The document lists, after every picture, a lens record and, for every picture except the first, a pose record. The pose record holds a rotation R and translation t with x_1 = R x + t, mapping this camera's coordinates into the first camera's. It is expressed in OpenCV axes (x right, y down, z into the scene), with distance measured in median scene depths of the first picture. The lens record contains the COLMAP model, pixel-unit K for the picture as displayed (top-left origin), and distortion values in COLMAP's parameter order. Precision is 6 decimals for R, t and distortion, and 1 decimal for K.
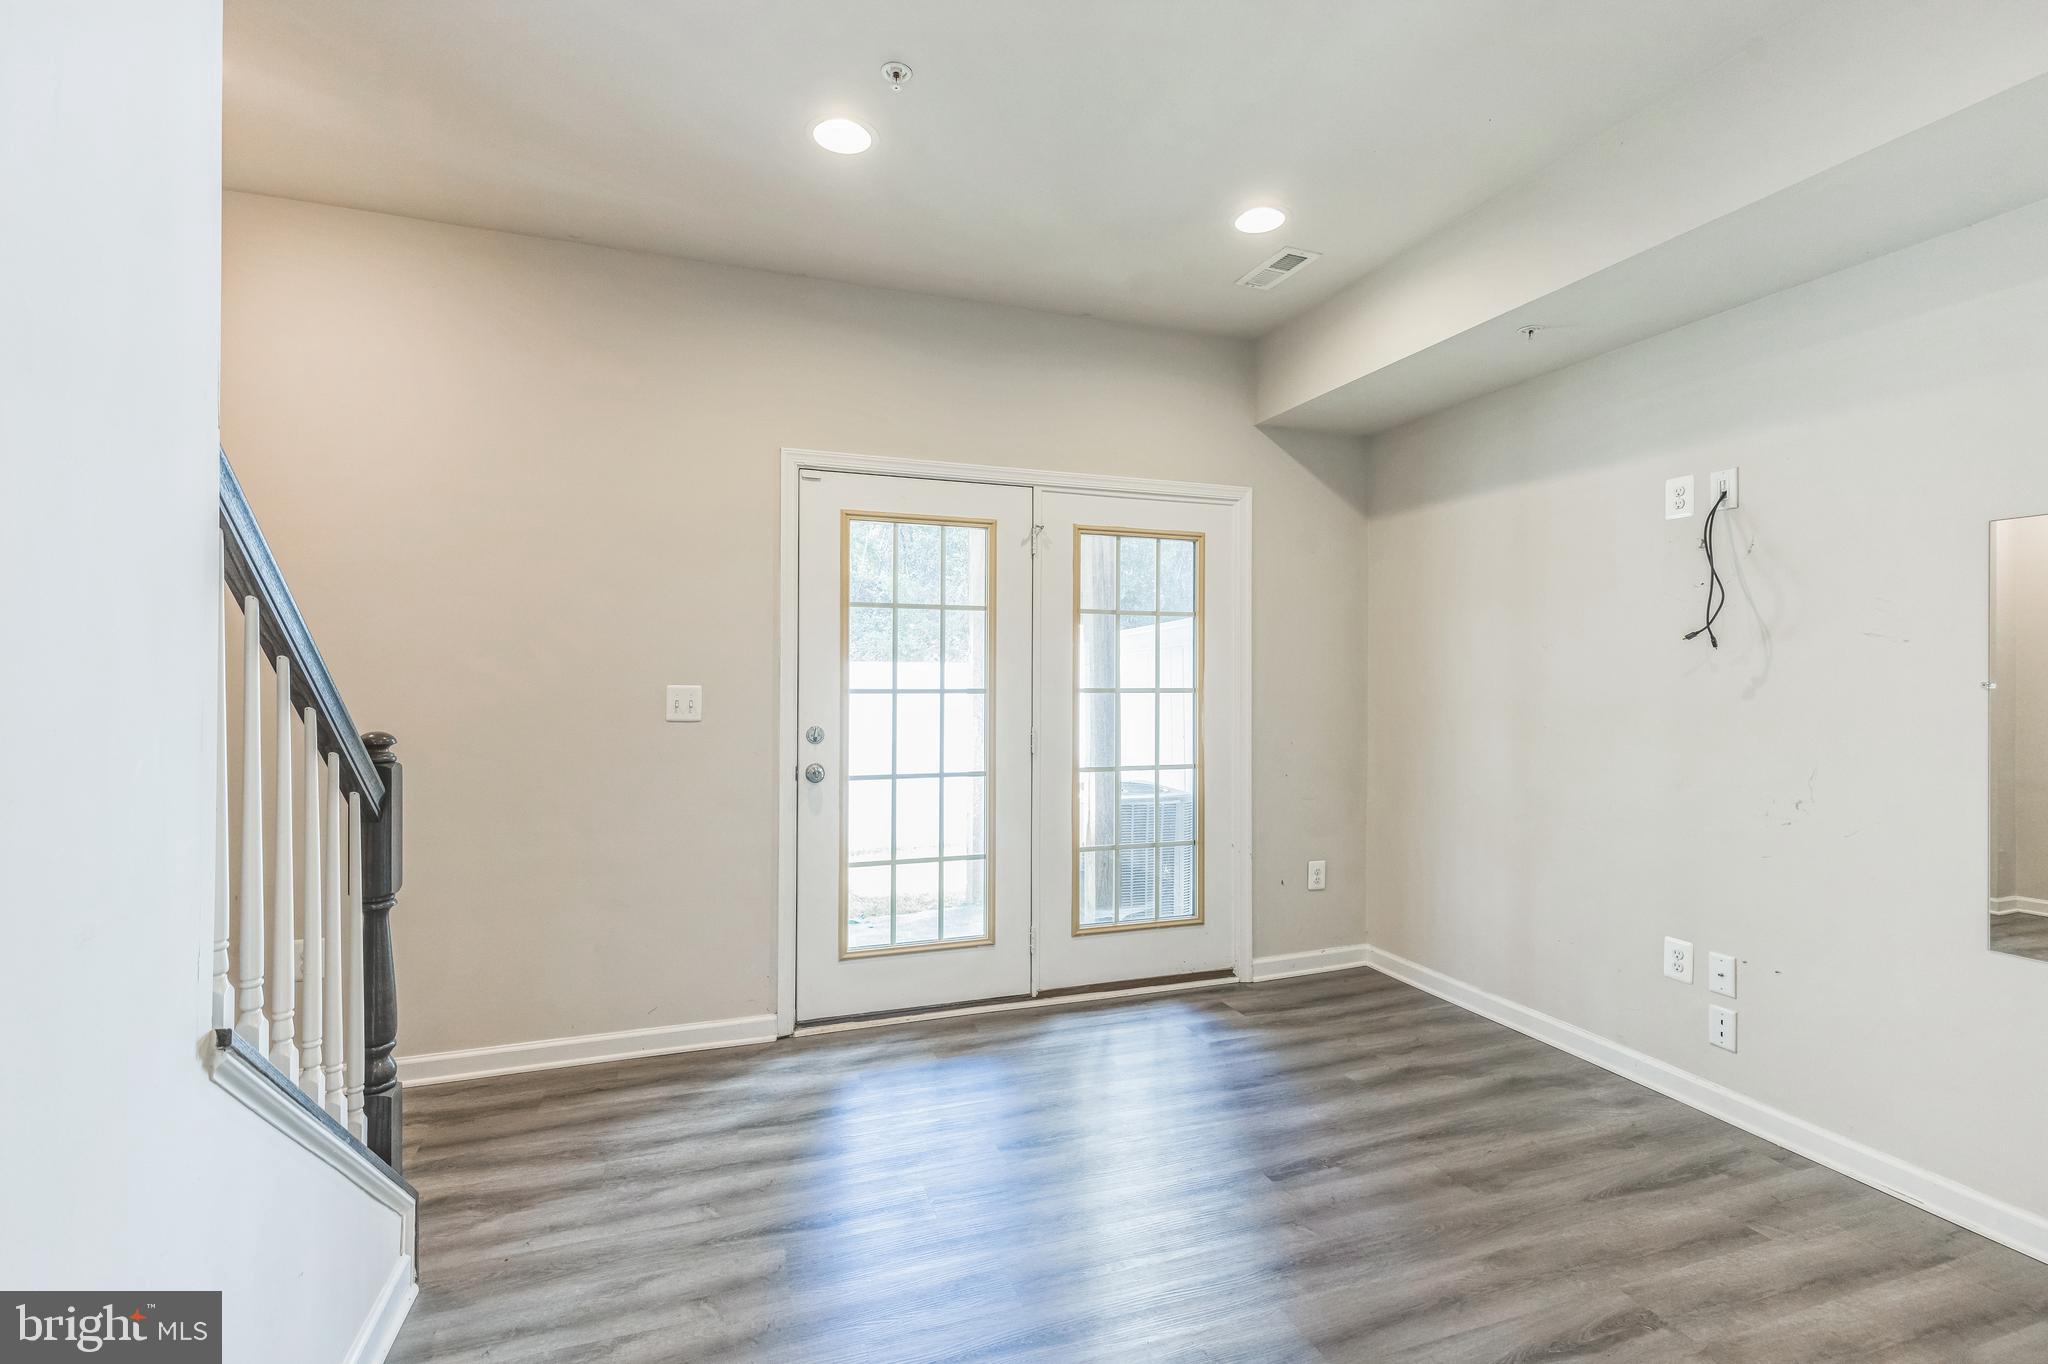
lens RADIAL K [[928.6, 0, 1010.6], [0, 928.6, 673.9], [0, 0, 1]] dist [0.001689, 0.000005]
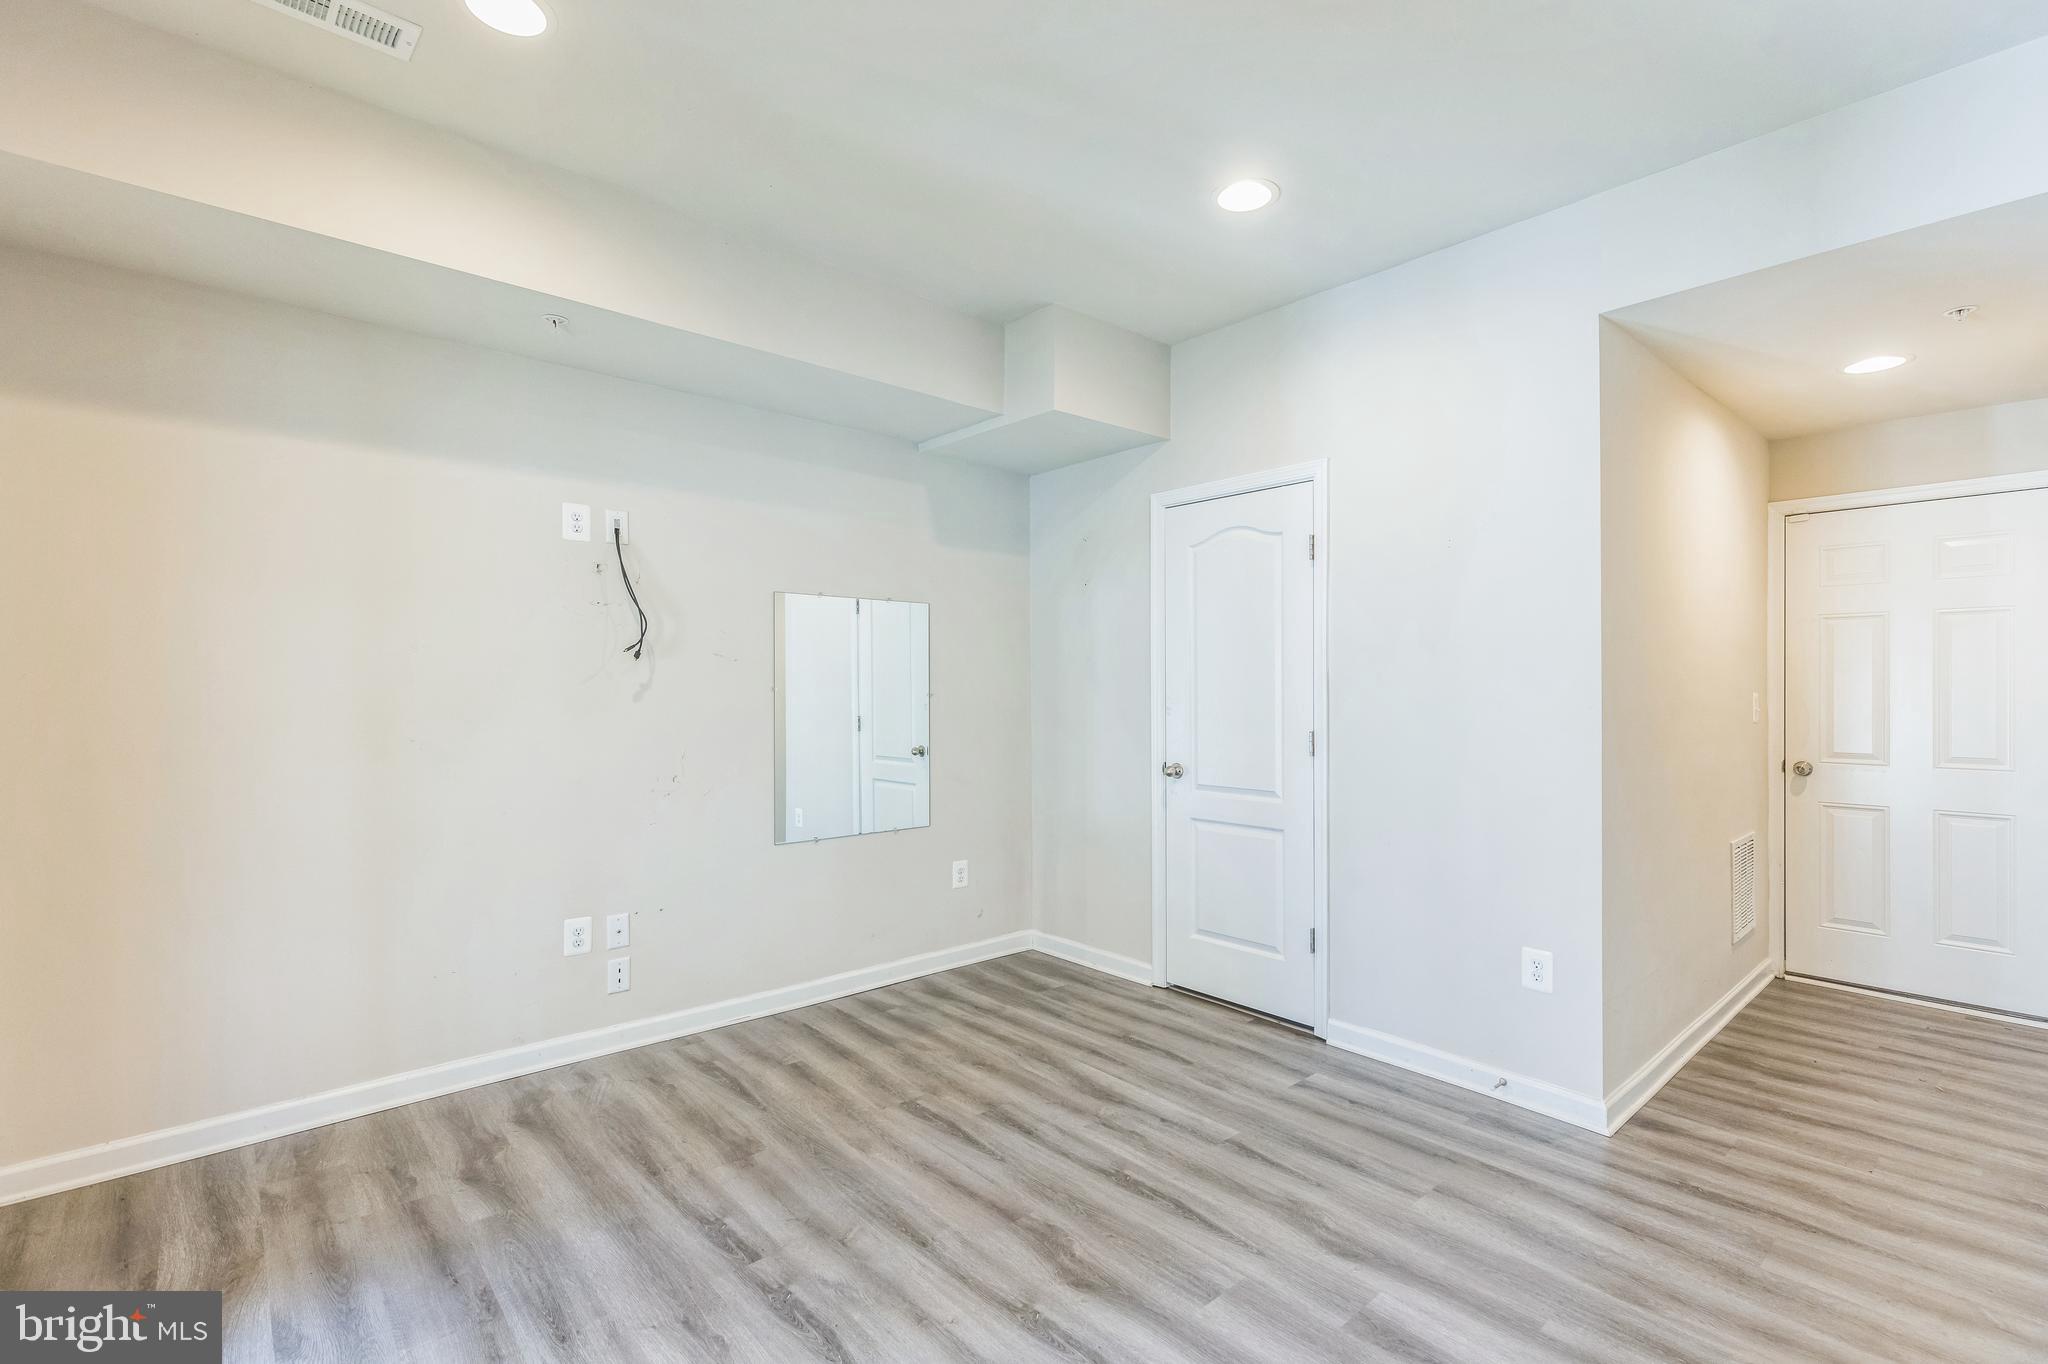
lens RADIAL K [[928.6, 0, 1036.2], [0, 928.6, 689.1], [0, 0, 1]] dist [0.001689, 0.000005]
pose [[-0.392682, -0.004204, 0.919665, -0.555977], [-0.002941, 0.999990, 0.003316, 0.005353], [-0.919669, -0.001403, -0.392691, 0.989825]]
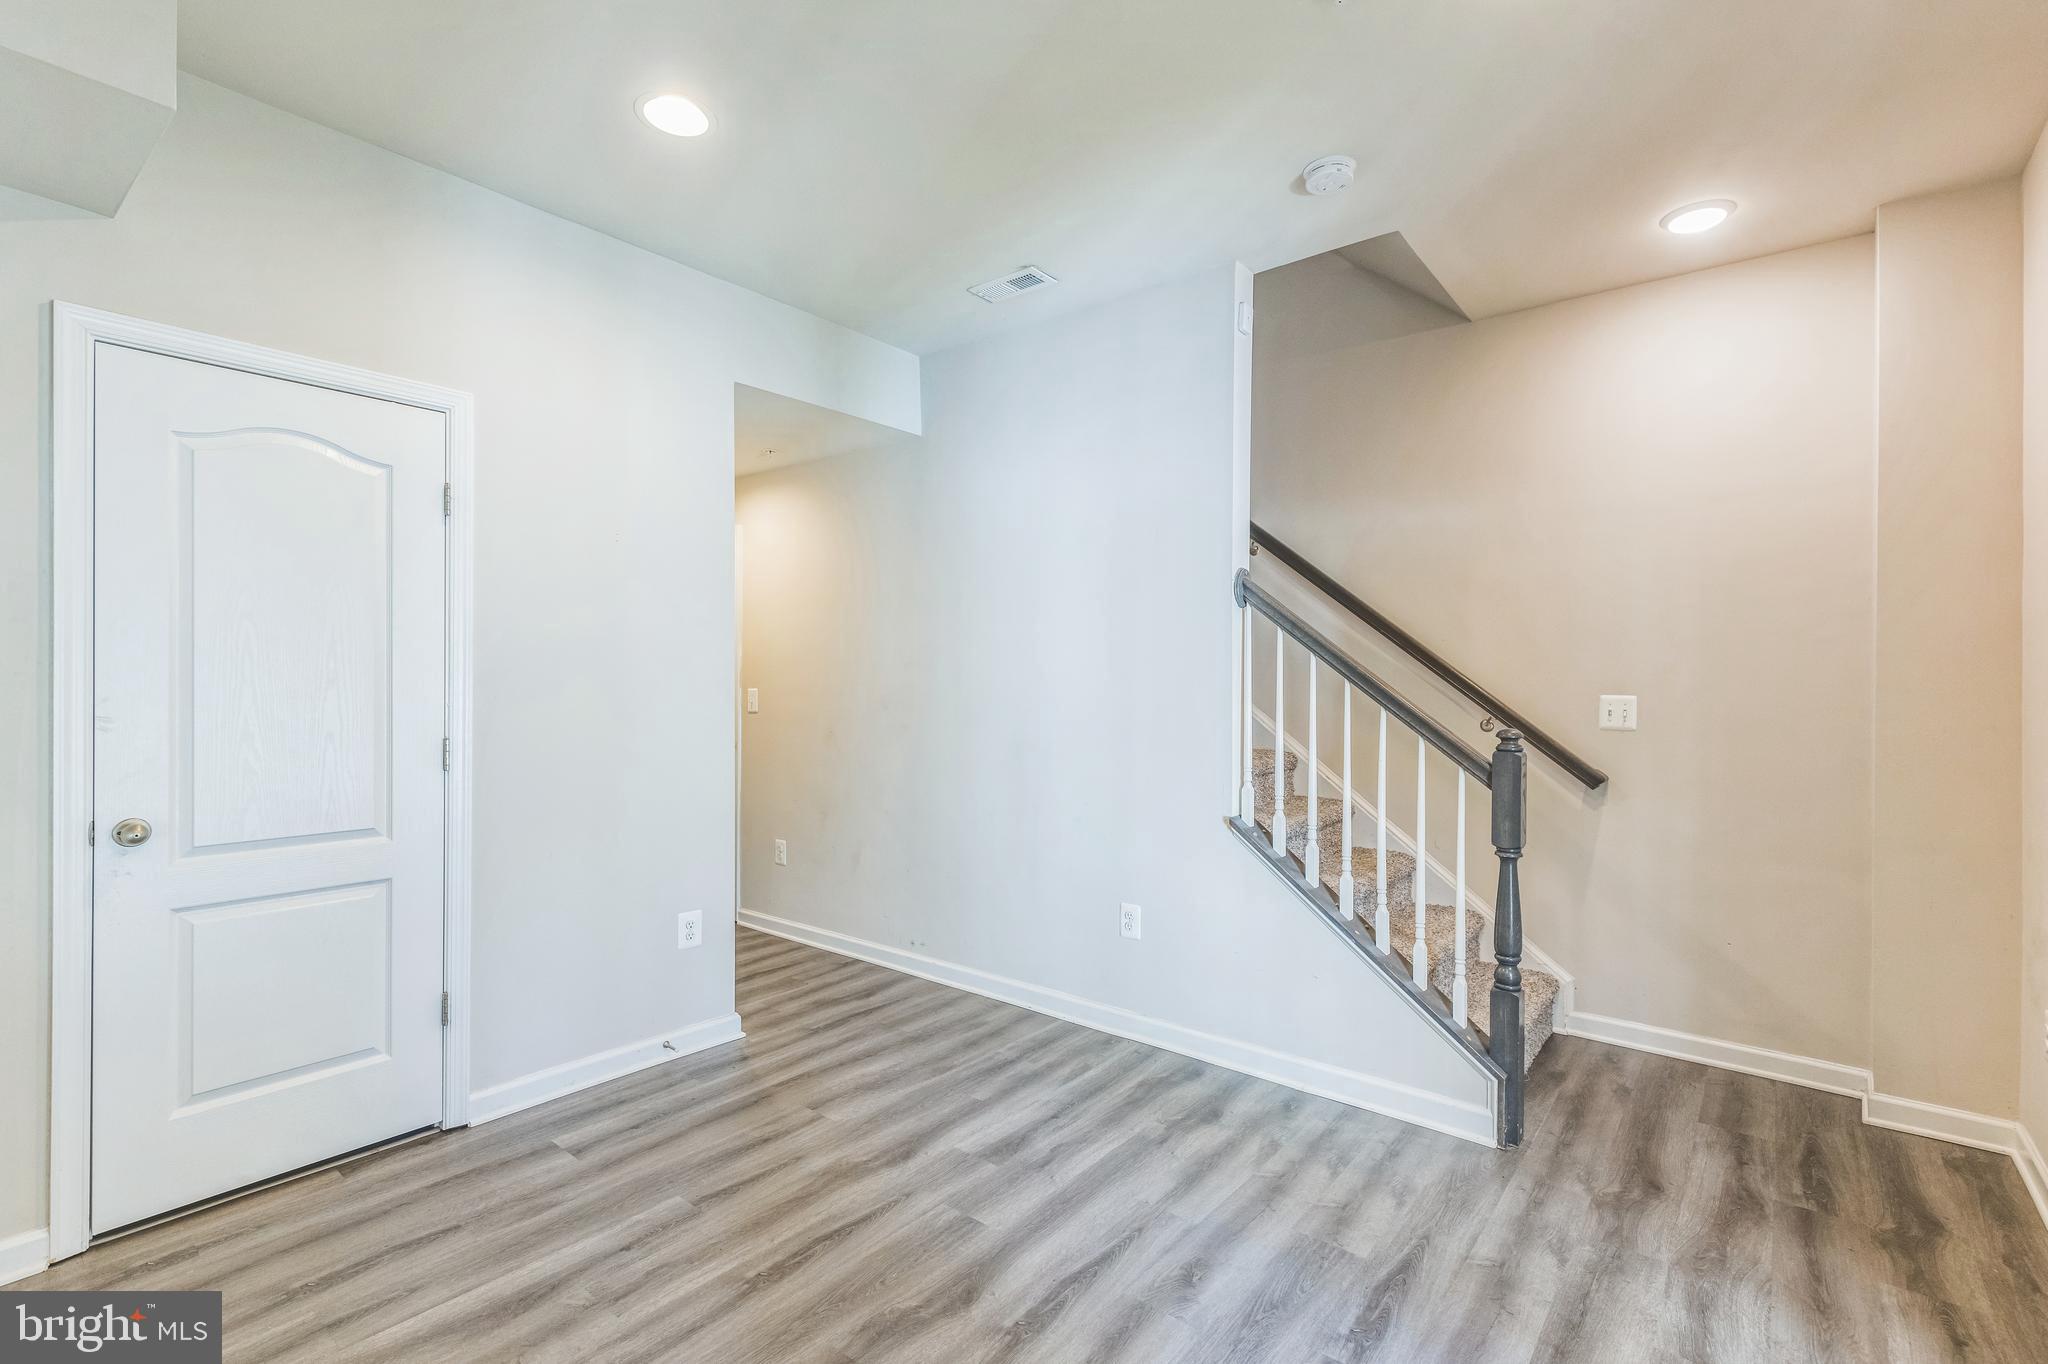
lens RADIAL K [[928.6, 0, 1027.3], [0, 928.6, 687.0], [0, 0, 1]] dist [0.001689, 0.000005]
pose [[-0.842199, -0.003605, -0.539155, 0.474172], [-0.006067, 0.999978, 0.002790, 0.005881], [0.539133, 0.005620, -0.842202, 1.299506]]
